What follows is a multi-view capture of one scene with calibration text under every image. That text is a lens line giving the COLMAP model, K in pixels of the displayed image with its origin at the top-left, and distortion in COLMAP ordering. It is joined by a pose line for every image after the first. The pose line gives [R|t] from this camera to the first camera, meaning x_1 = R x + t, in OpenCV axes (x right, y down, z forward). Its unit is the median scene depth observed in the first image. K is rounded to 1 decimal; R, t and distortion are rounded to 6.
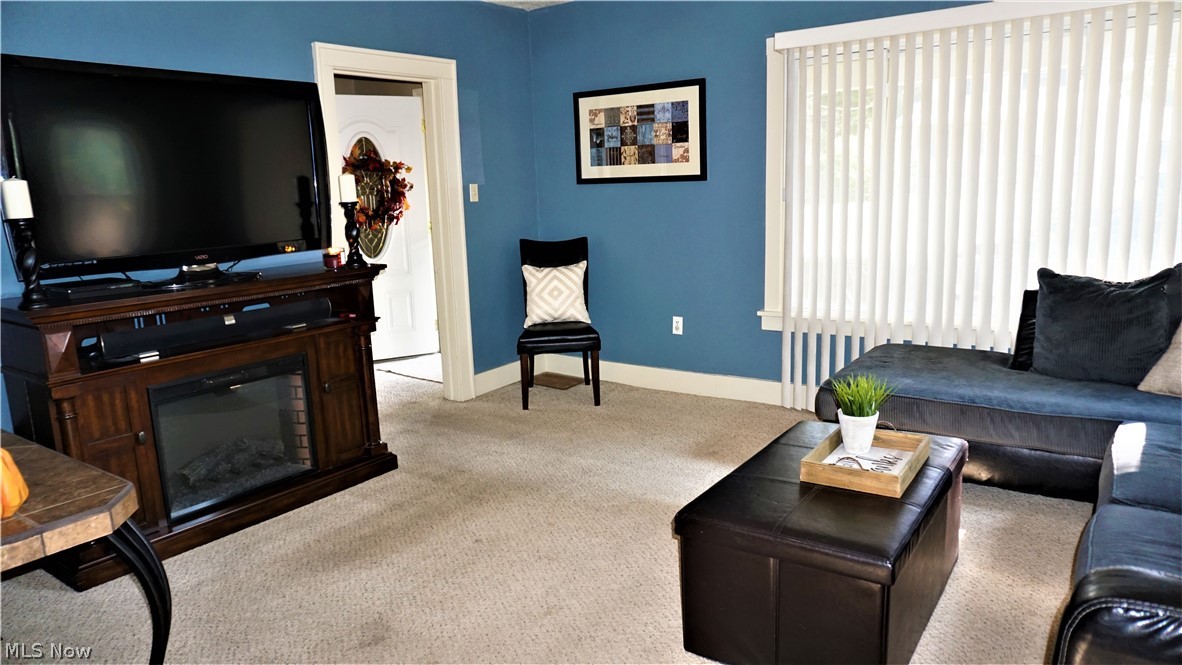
lens RADIAL K [[776.8, 0, 592.7], [0, 776.8, 332.9], [0, 0, 1]] dist [-0.053800, 0.002844]
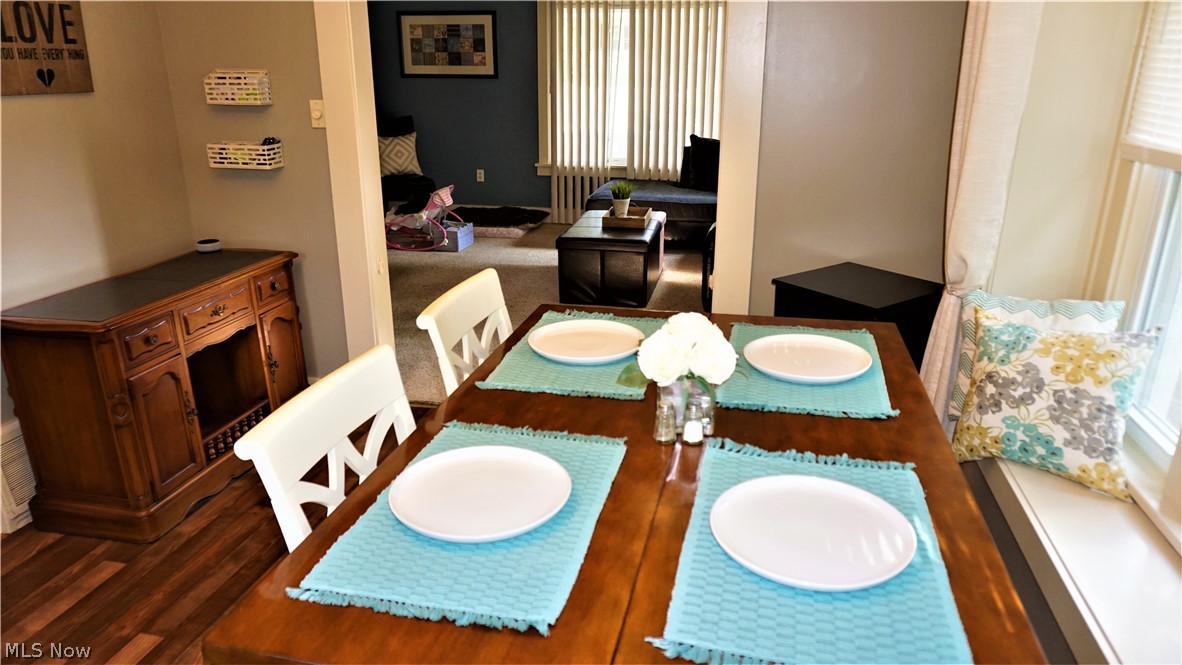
lens RADIAL K [[776.8, 0, 593.2], [0, 776.8, 334.8], [0, 0, 1]] dist [-0.053800, 0.002844]
pose [[0.910781, -0.097650, 0.401175, -0.332622], [0.040029, 0.987936, 0.149597, 0.081802], [-0.410944, -0.120192, 0.903703, -0.507359]]
